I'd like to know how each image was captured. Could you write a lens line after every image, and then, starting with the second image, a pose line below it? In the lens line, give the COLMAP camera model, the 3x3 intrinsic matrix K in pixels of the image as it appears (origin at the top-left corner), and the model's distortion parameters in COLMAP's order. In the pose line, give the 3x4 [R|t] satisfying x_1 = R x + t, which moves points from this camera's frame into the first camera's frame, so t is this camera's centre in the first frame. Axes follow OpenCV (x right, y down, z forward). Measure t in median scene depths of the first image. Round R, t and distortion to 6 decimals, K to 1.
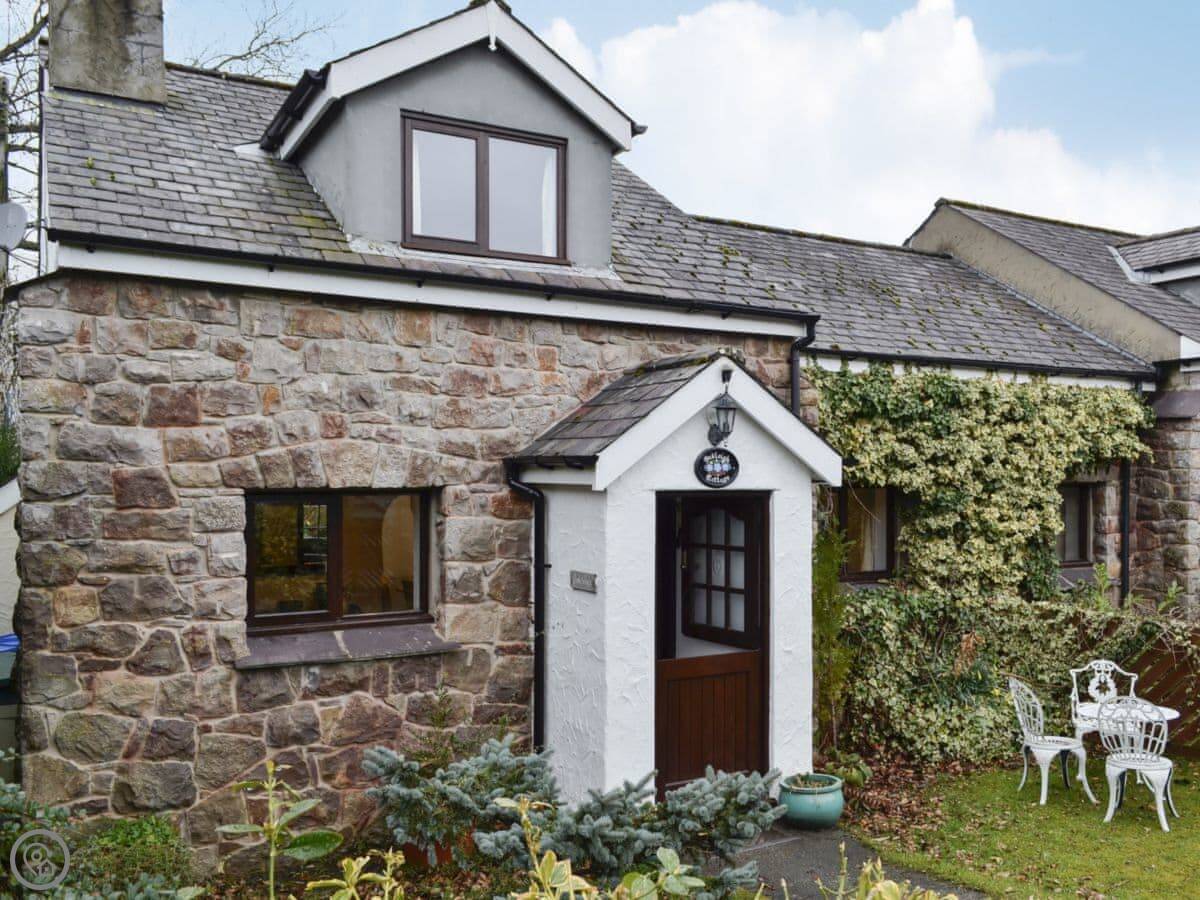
lens RADIAL K [[953.4, 0, 600.0], [0, 953.4, 451.0], [0, 0, 1]] dist [0.044290, -0.000684]
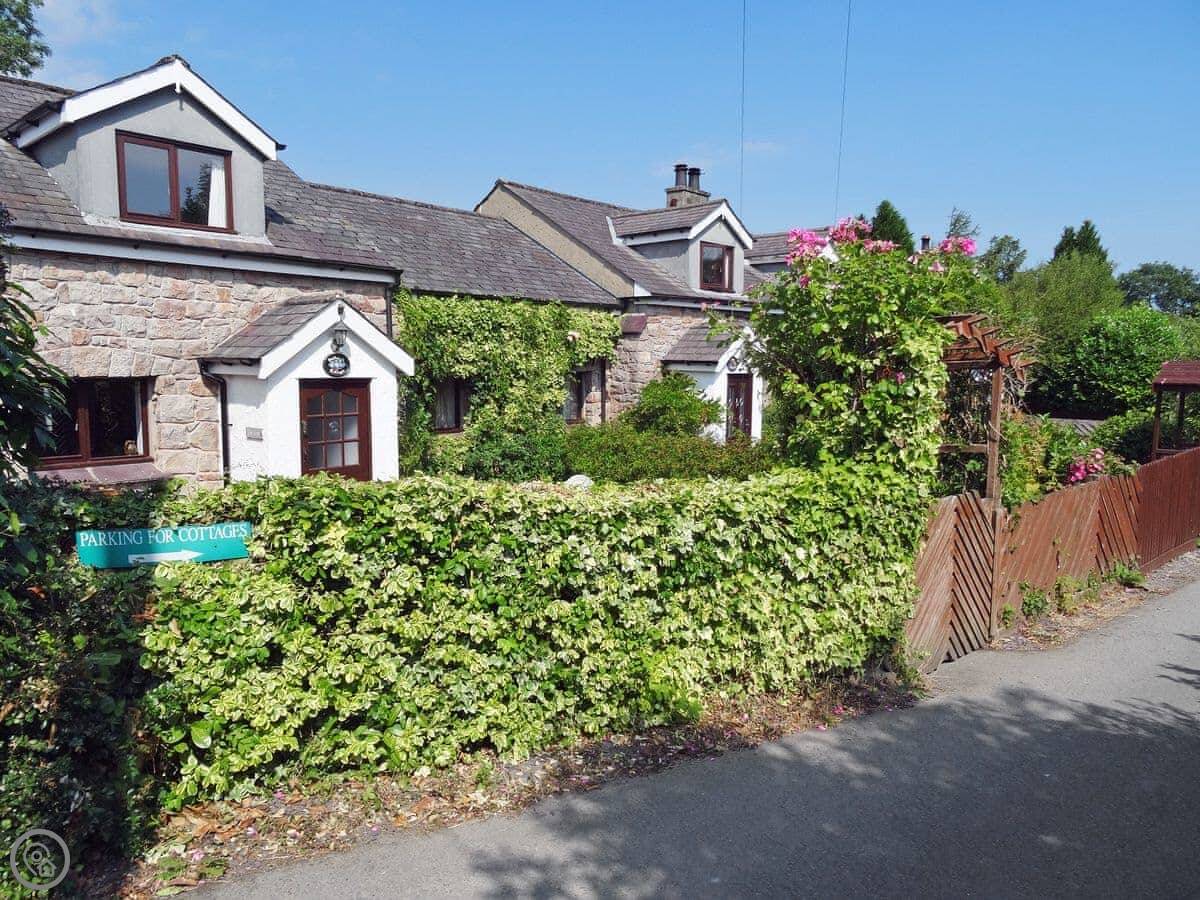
lens RADIAL K [[953.4, 0, 600.5], [0, 953.4, 448.6], [0, 0, 1]] dist [0.044290, -0.000684]
pose [[0.938161, -0.029304, 0.344958, -0.027814], [-0.010076, 0.993678, 0.111817, -0.028998], [-0.346054, -0.108378, 0.931934, -0.747199]]
